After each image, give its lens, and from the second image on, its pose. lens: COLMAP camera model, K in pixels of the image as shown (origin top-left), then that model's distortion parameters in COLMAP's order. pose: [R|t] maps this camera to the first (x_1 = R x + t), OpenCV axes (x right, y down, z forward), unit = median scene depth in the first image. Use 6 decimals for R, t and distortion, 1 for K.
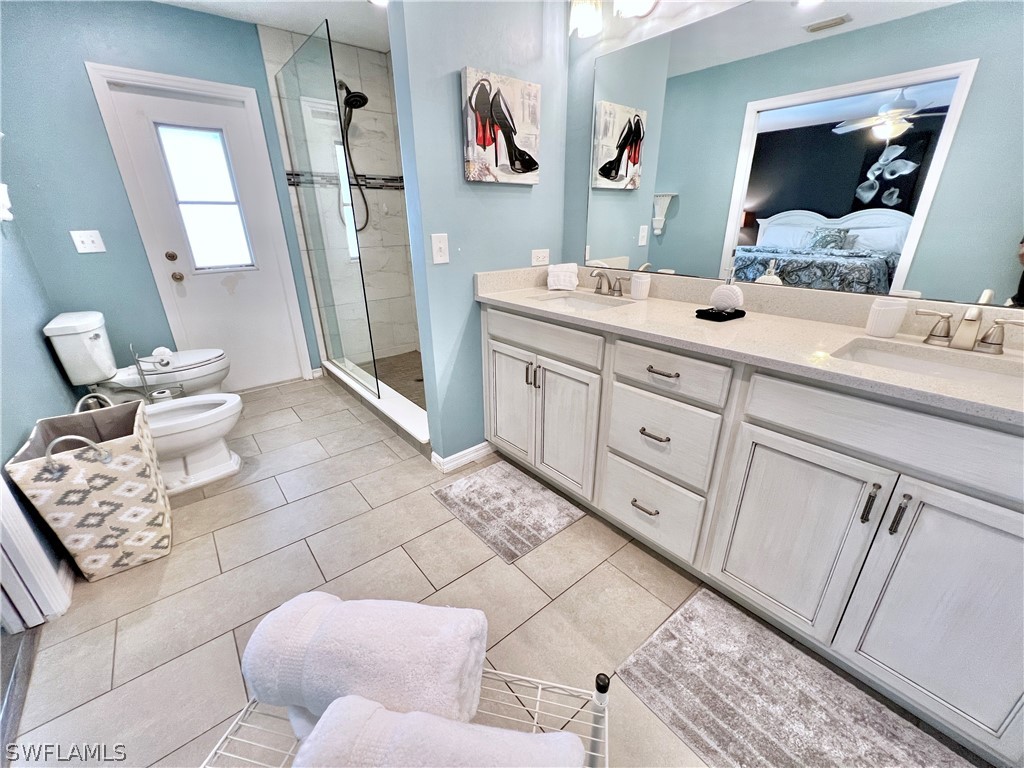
lens RADIAL K [[414.6, 0, 503.4], [0, 414.6, 385.1], [0, 0, 1]] dist [0.002248, 0.001193]
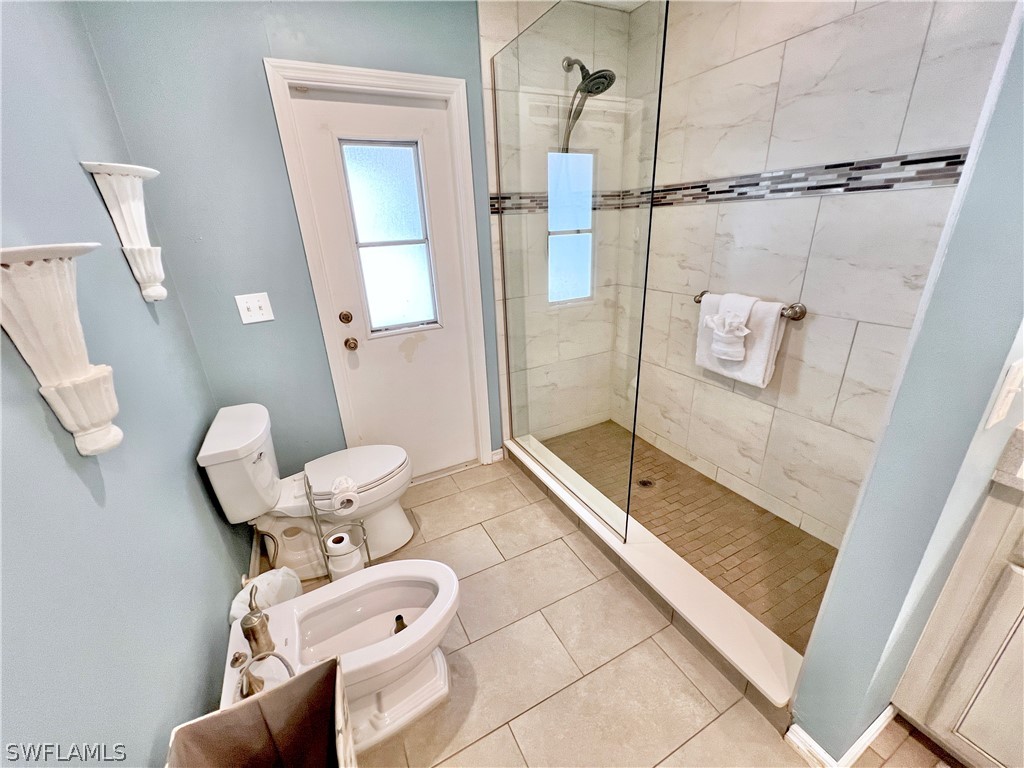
lens RADIAL K [[414.6, 0, 506.3], [0, 414.6, 387.3], [0, 0, 1]] dist [0.002248, 0.001193]
pose [[0.976829, 0.049018, -0.208331, -0.336404], [-0.047902, 0.998798, 0.010403, -0.194857], [0.208591, -0.000182, 0.978003, 0.312634]]
